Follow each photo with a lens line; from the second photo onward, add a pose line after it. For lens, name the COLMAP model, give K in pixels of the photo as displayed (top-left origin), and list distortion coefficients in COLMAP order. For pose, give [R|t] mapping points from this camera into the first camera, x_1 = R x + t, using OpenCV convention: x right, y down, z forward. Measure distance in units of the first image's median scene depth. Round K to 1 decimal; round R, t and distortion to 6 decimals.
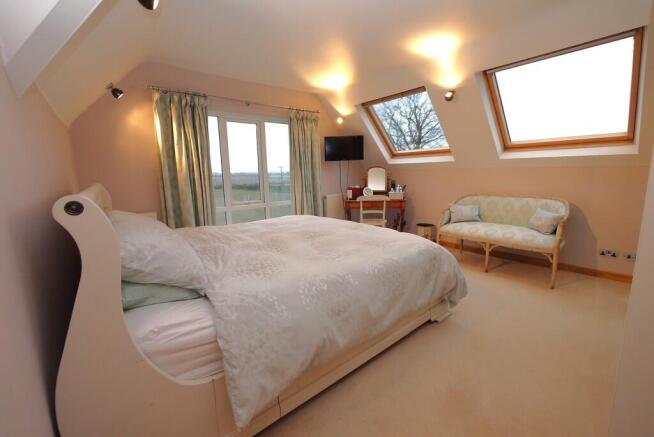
lens RADIAL K [[273.9, 0, 327.0], [0, 273.9, 218.5], [0, 0, 1]] dist [-0.019419, 0.001295]
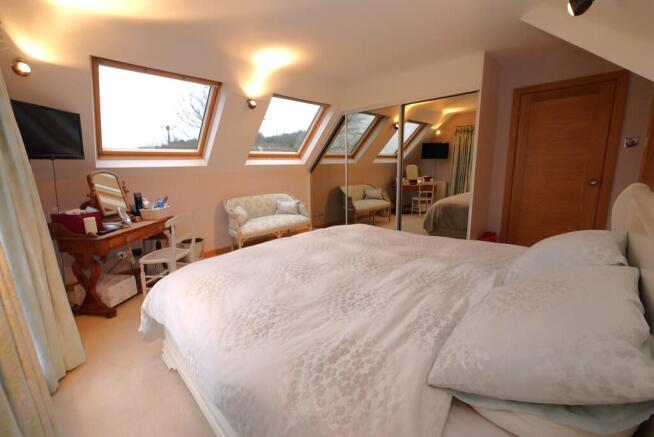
lens RADIAL K [[283.6, 0, 327.0], [0, 283.6, 218.5], [0, 0, 1]] dist [-0.001808, 0.000114]
pose [[-0.121496, -0.141459, 0.982460, -0.426547], [0.205734, 0.964709, 0.164345, -0.077098], [-0.971037, 0.222093, -0.088106, 0.514374]]
